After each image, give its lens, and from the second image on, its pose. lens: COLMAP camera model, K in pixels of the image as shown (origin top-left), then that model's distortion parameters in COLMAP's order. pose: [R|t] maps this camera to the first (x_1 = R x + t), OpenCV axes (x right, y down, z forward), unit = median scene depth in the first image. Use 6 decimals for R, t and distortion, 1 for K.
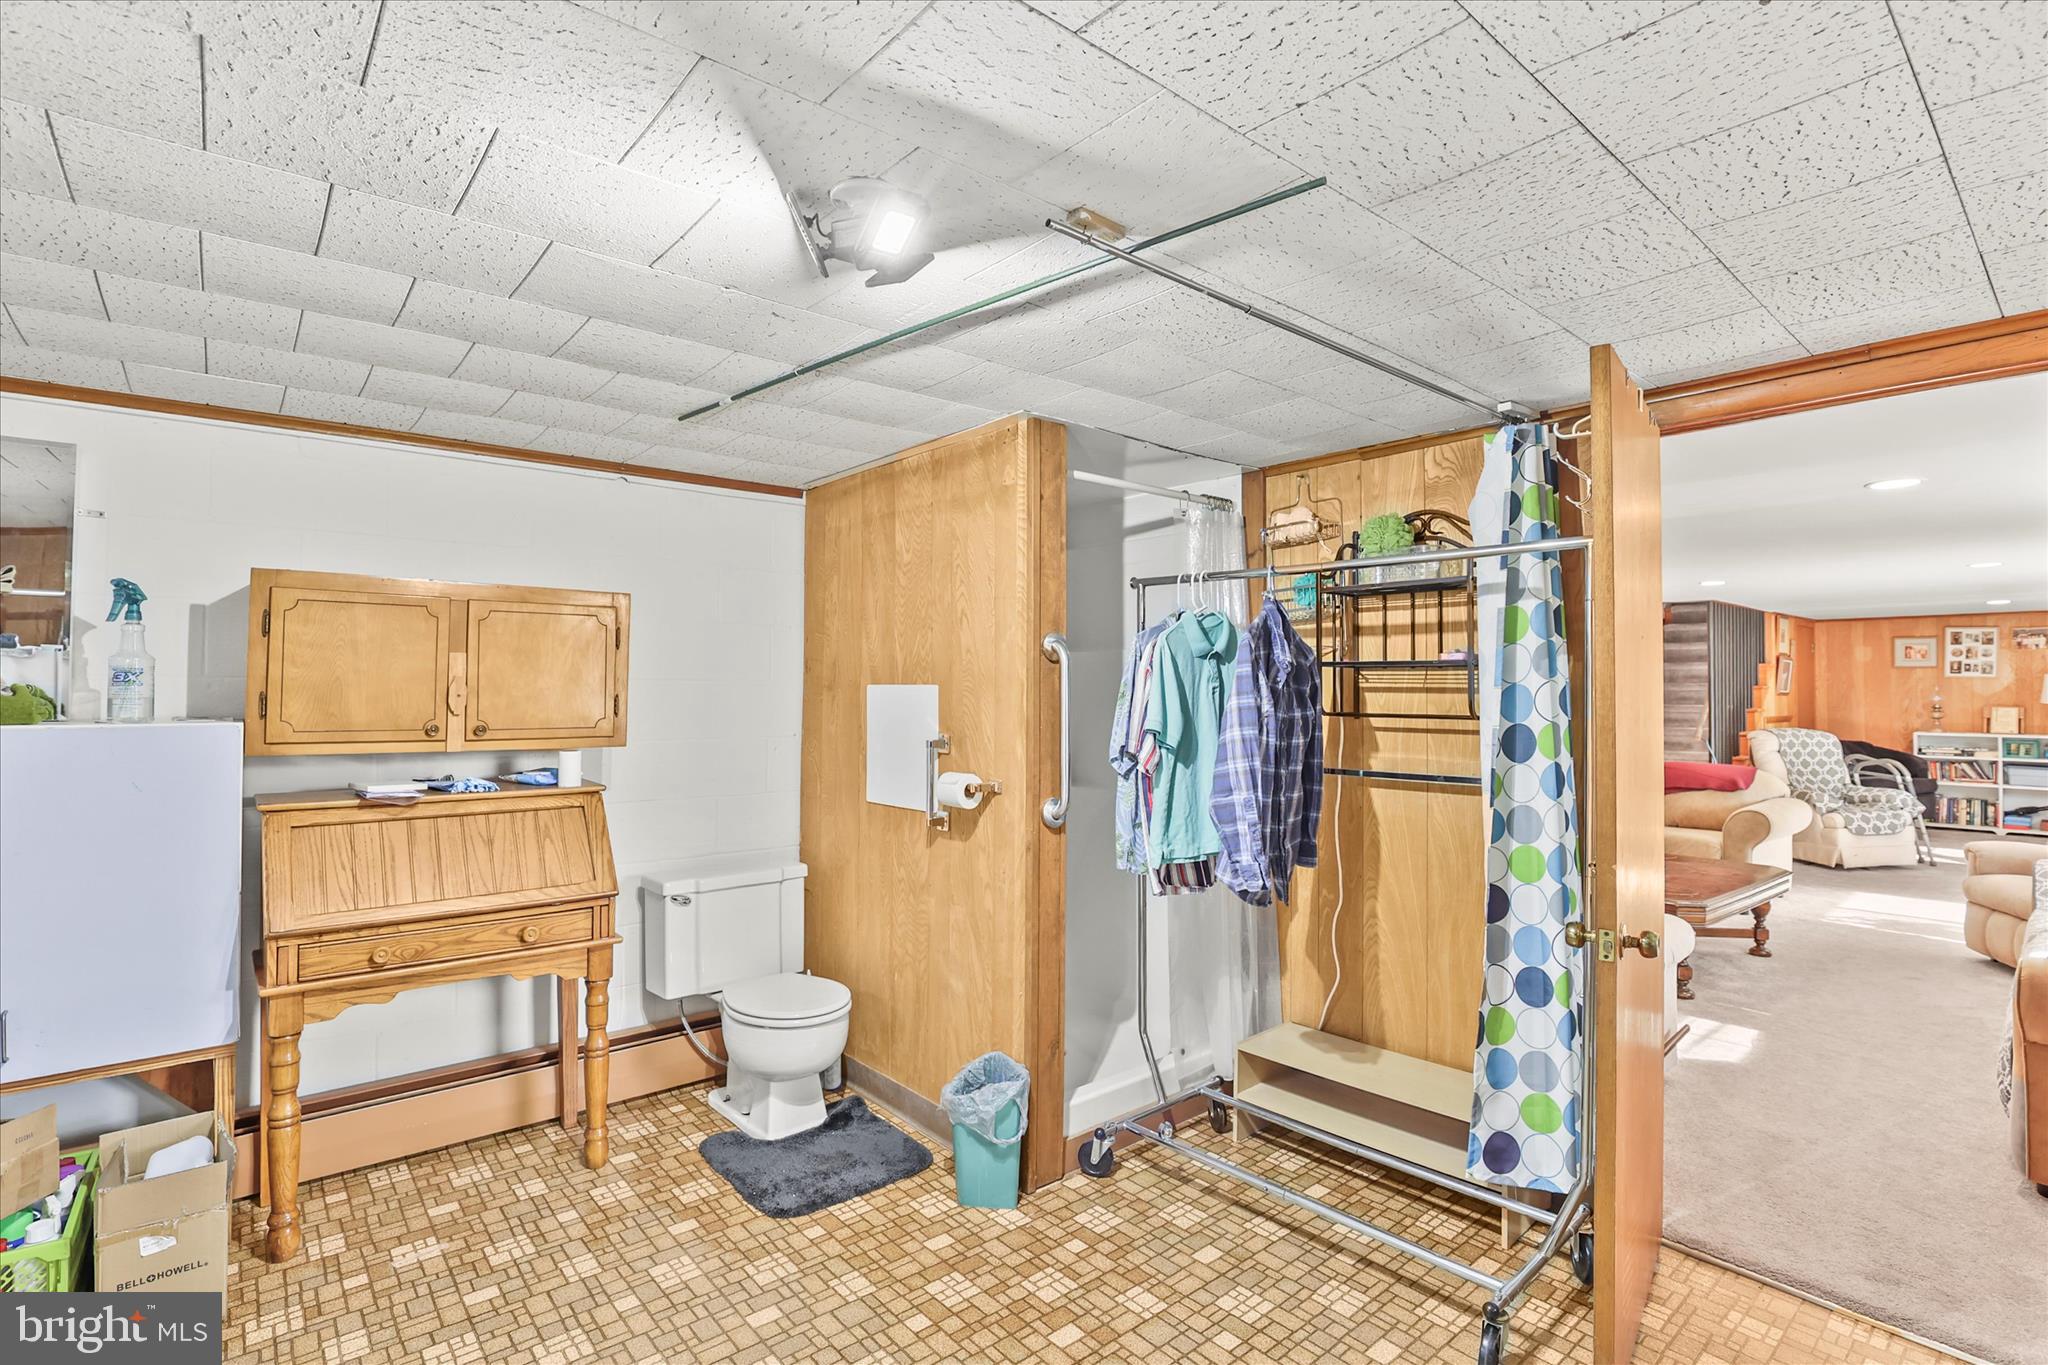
lens RADIAL K [[945.0, 0, 1024.0], [0, 945.0, 668.4], [0, 0, 1]] dist [-0.025415, 0.000974]
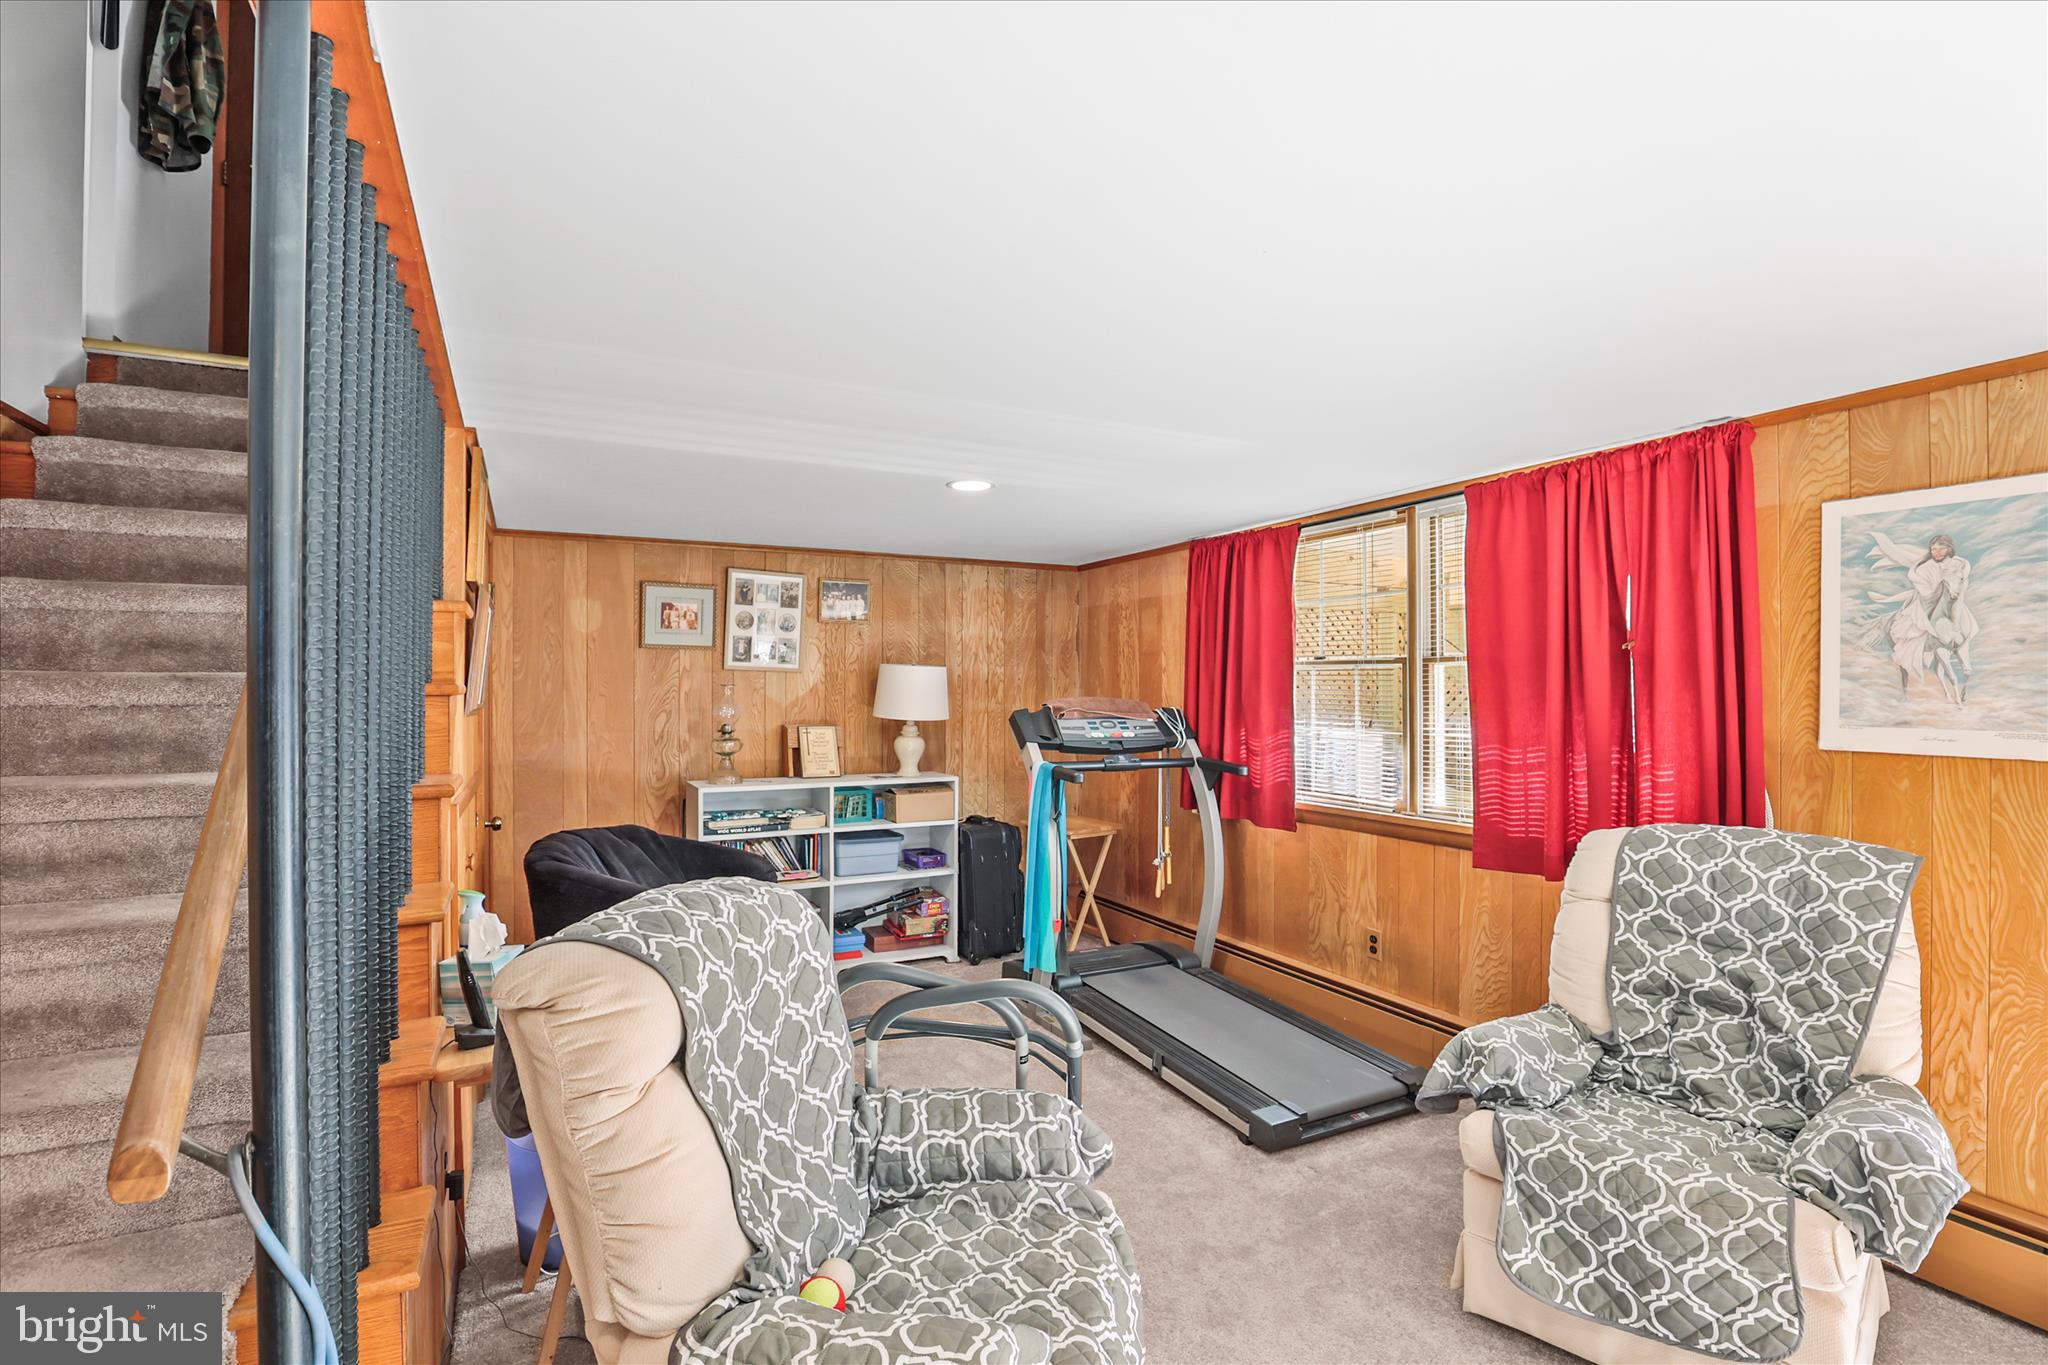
lens RADIAL K [[945.0, 0, 1014.9], [0, 945.0, 682.4], [0, 0, 1]] dist [-0.025415, 0.000974]
pose [[0.210217, 0.003376, 0.977649, 0.561003], [-0.017434, 0.999848, 0.000297, 0.014696], [-0.977499, -0.017107, 0.210244, 0.777406]]
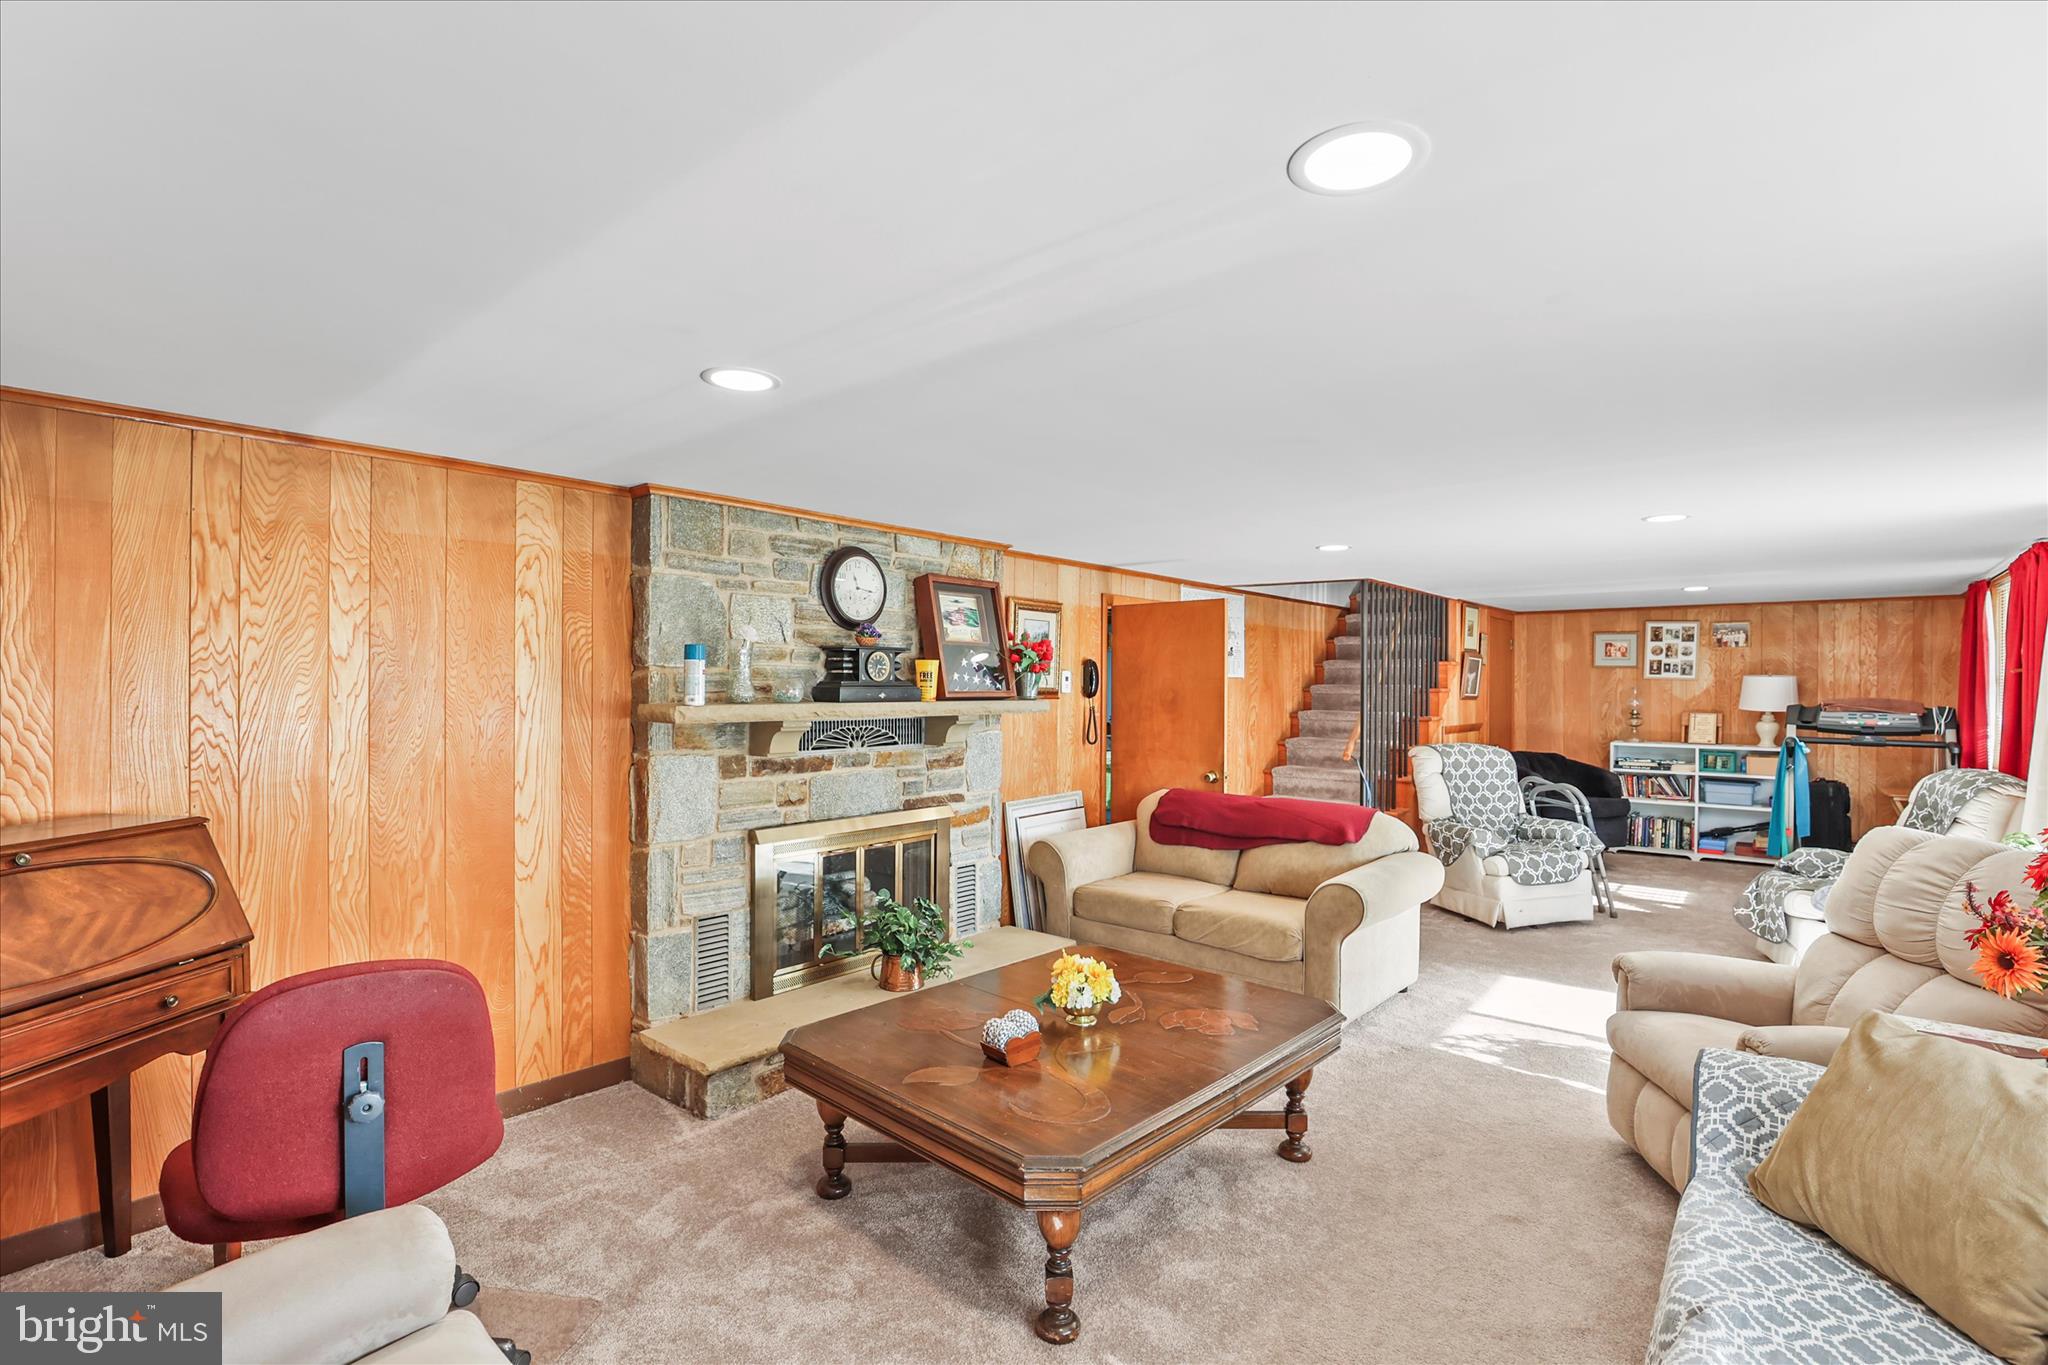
lens RADIAL K [[945.0, 0, 1019.6], [0, 945.0, 687.1], [0, 0, 1]] dist [-0.025415, 0.000974]
pose [[0.984919, 0.001739, 0.173005, 0.275781], [-0.005994, 0.999692, 0.024072, -0.000192], [-0.172910, -0.024746, 0.984627, 0.241714]]
